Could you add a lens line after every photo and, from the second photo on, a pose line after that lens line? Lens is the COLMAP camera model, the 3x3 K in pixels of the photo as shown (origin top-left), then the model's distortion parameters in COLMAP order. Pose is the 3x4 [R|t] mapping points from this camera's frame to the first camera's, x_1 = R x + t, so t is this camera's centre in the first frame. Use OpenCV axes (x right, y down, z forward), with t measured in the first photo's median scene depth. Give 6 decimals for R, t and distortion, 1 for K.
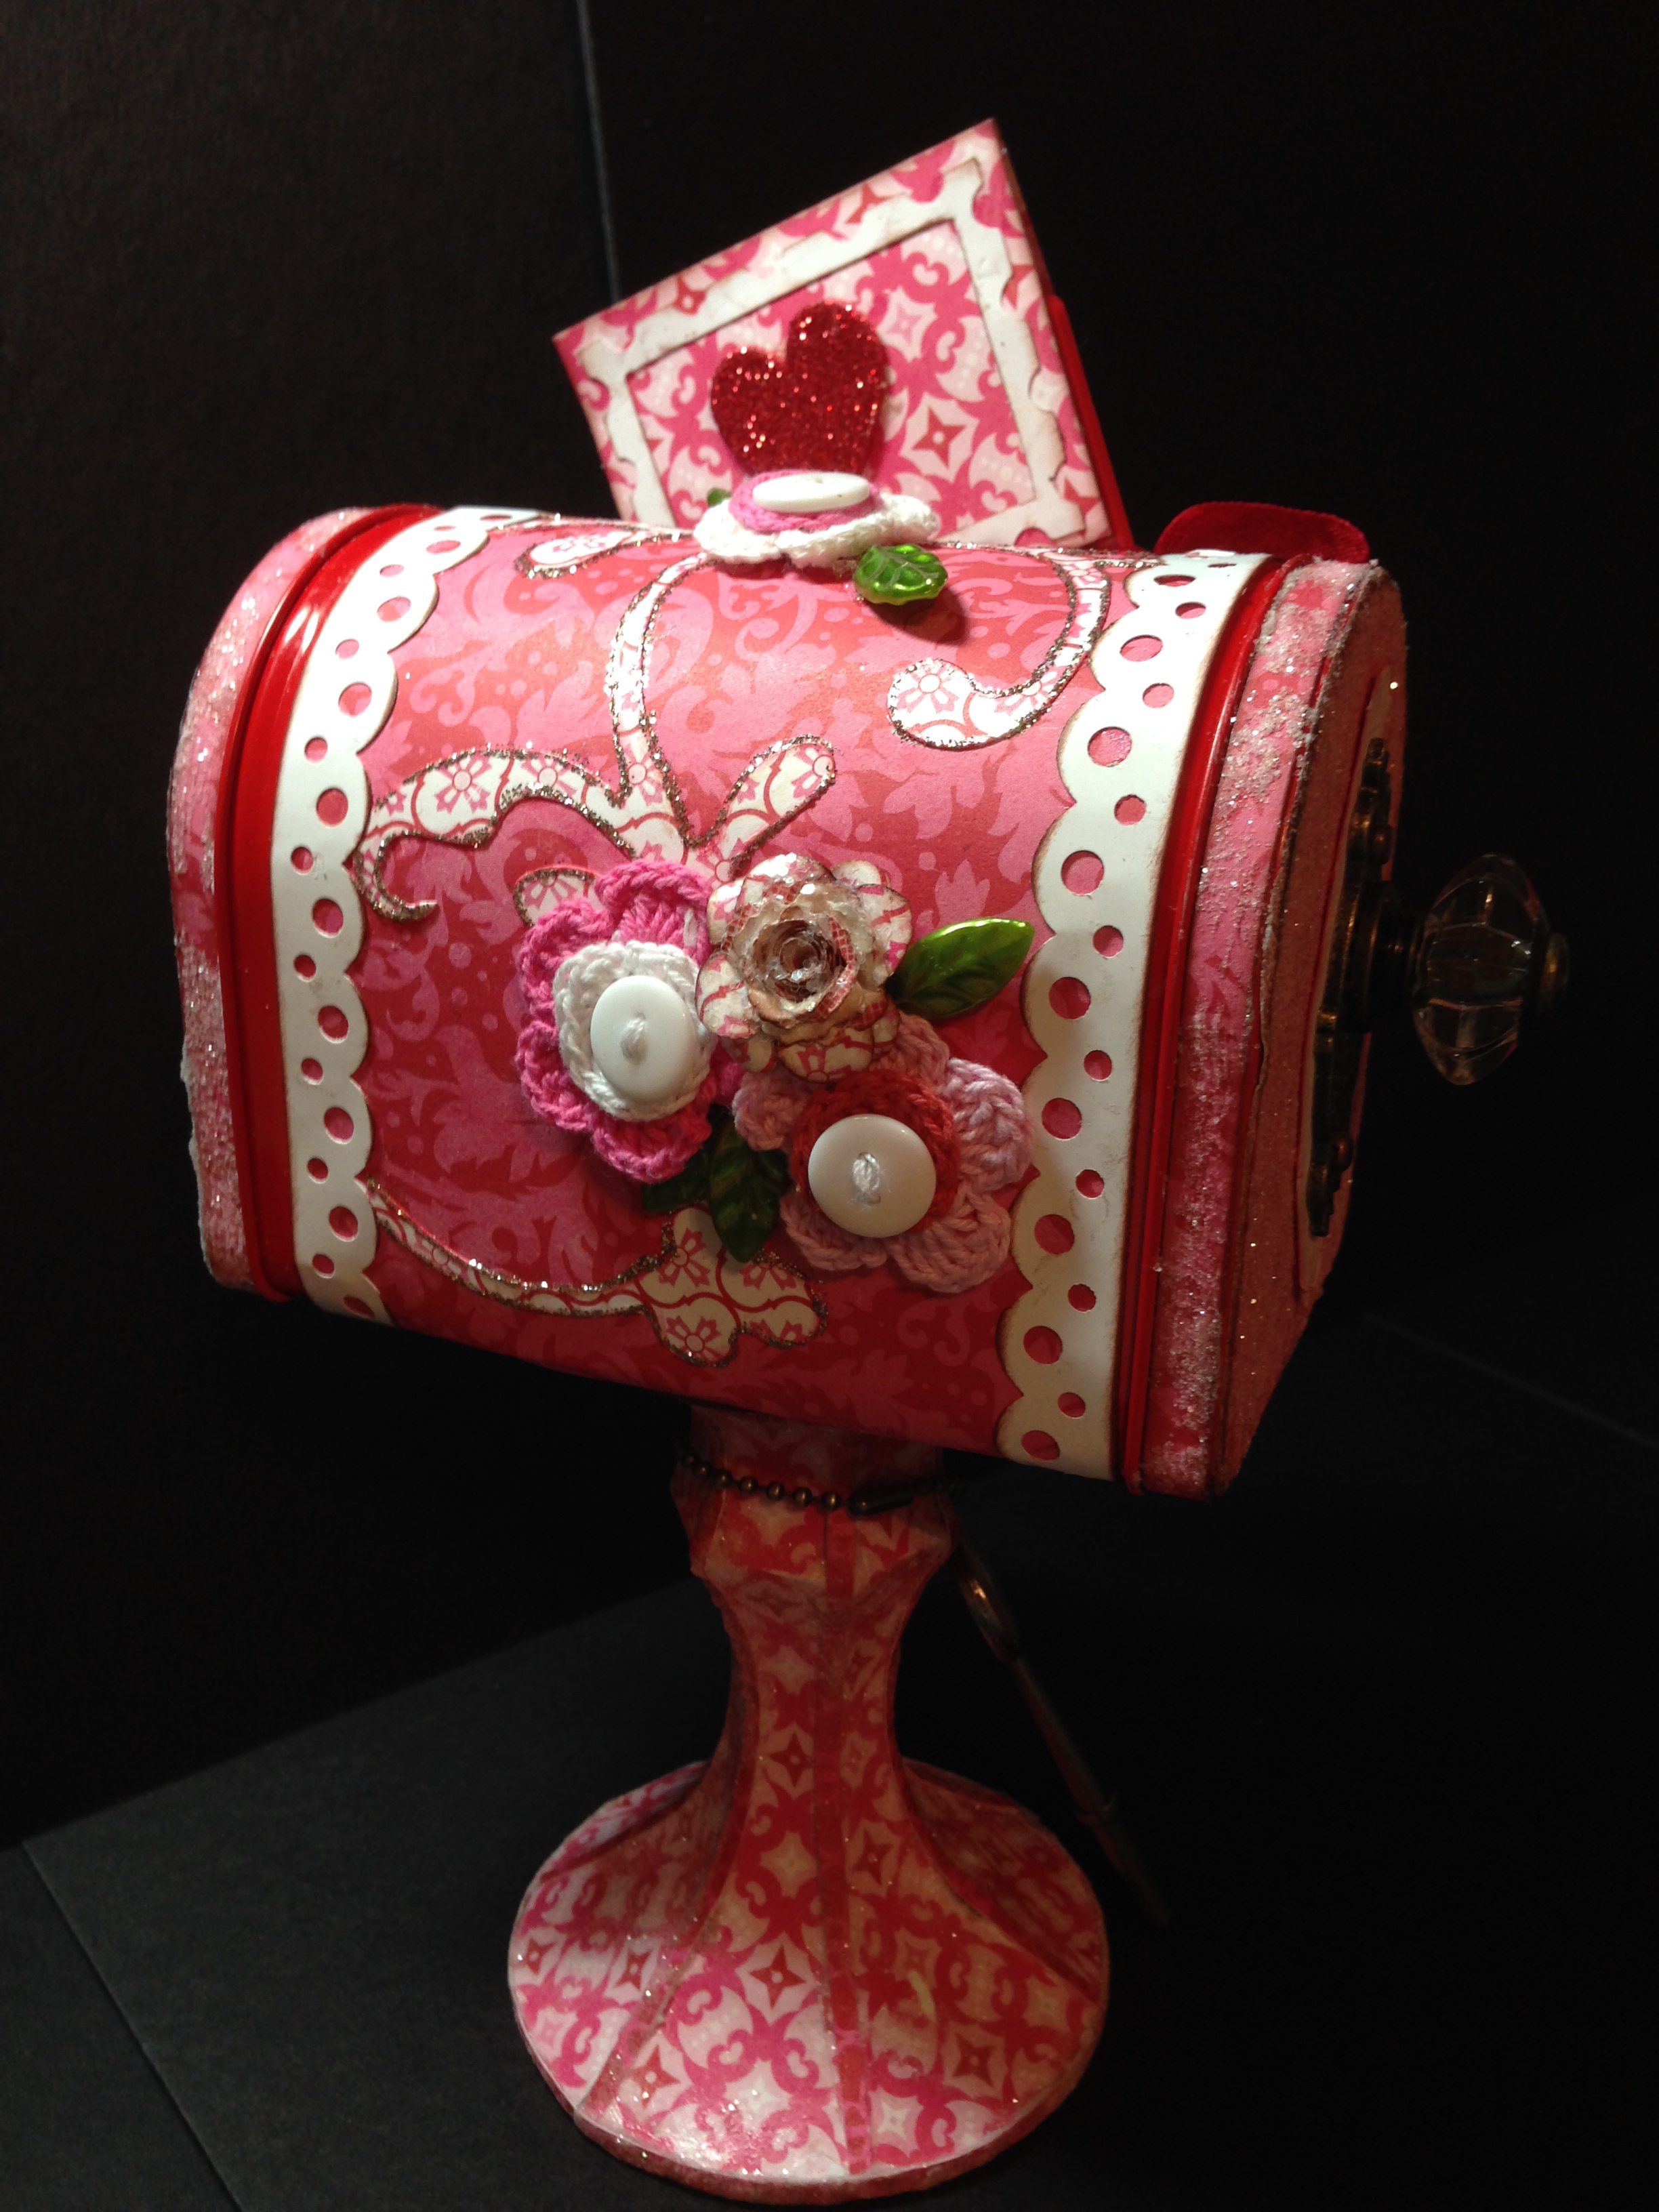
lens RADIAL K [[2009.0, 0, 822.1], [0, 2009.0, 1097.6], [0, 0, 1]] dist [0.002757, 0.000000]
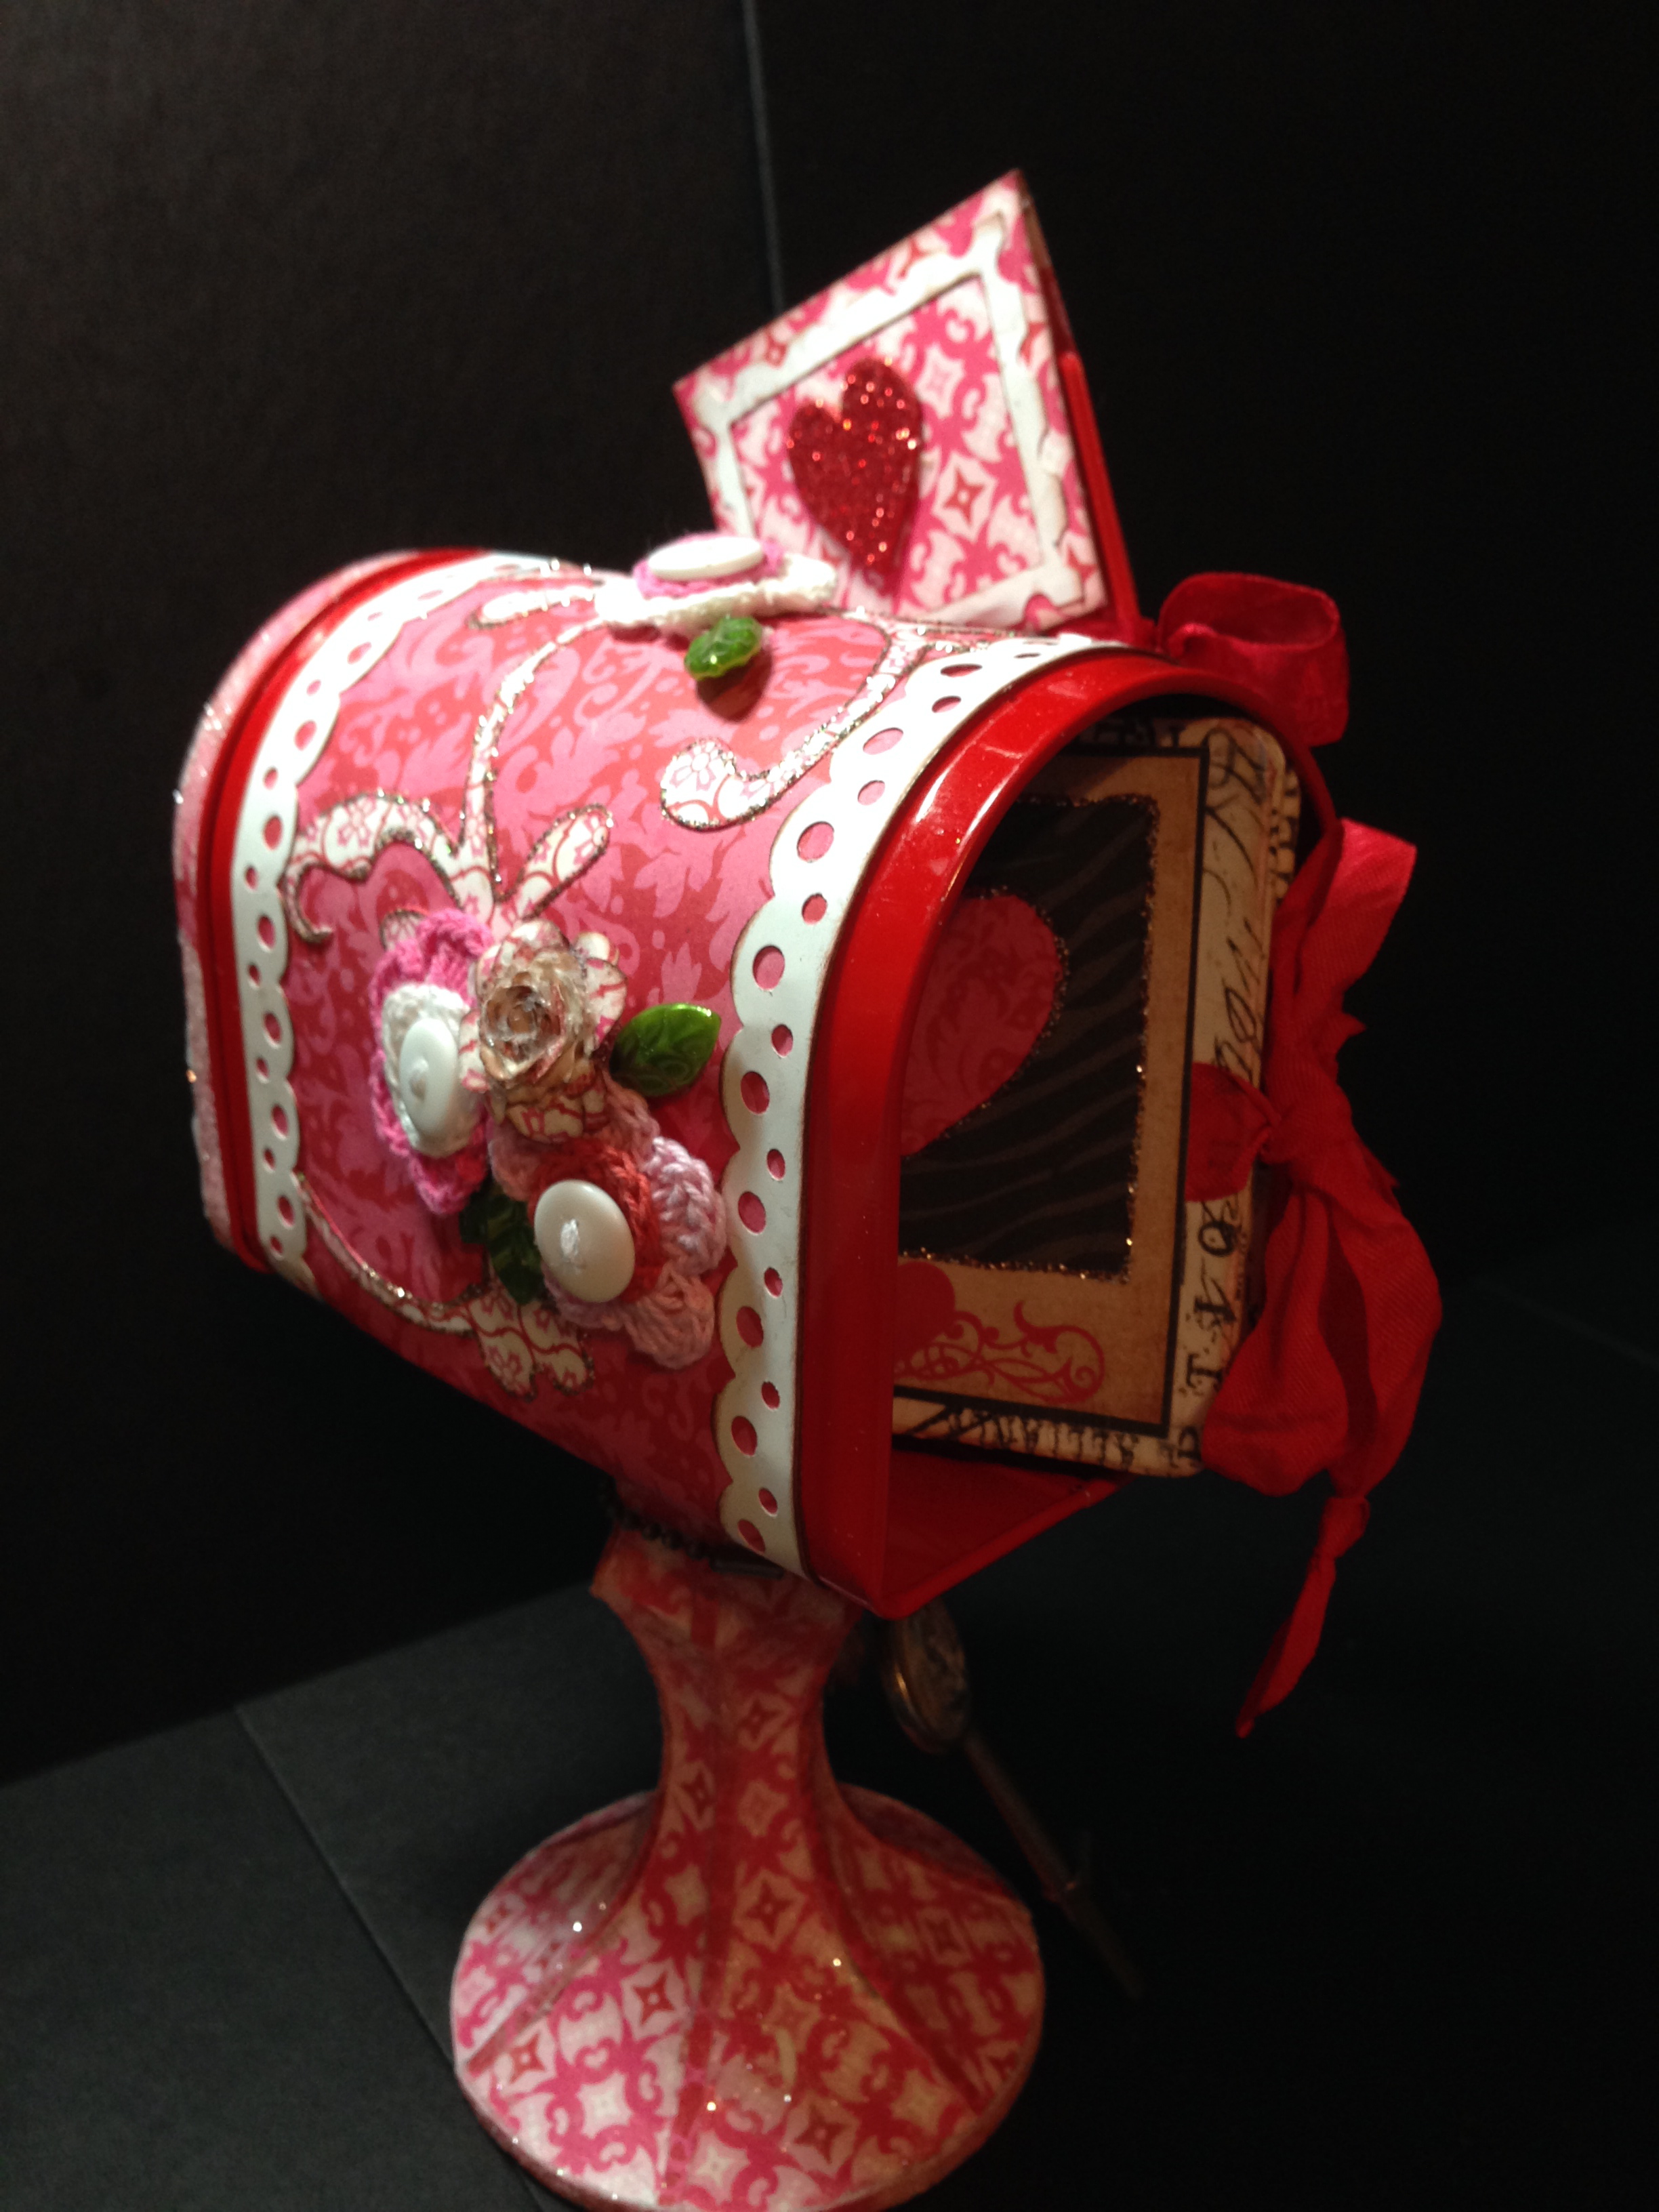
lens RADIAL K [[2009.0, 0, 822.4], [0, 2009.0, 1111.4], [0, 0, 1]] dist [0.002757, 0.000000]
pose [[0.934456, 0.125660, -0.333170, 0.405432], [-0.121802, 0.992021, 0.032531, -0.064116], [0.334599, 0.010182, 0.942306, 0.070700]]
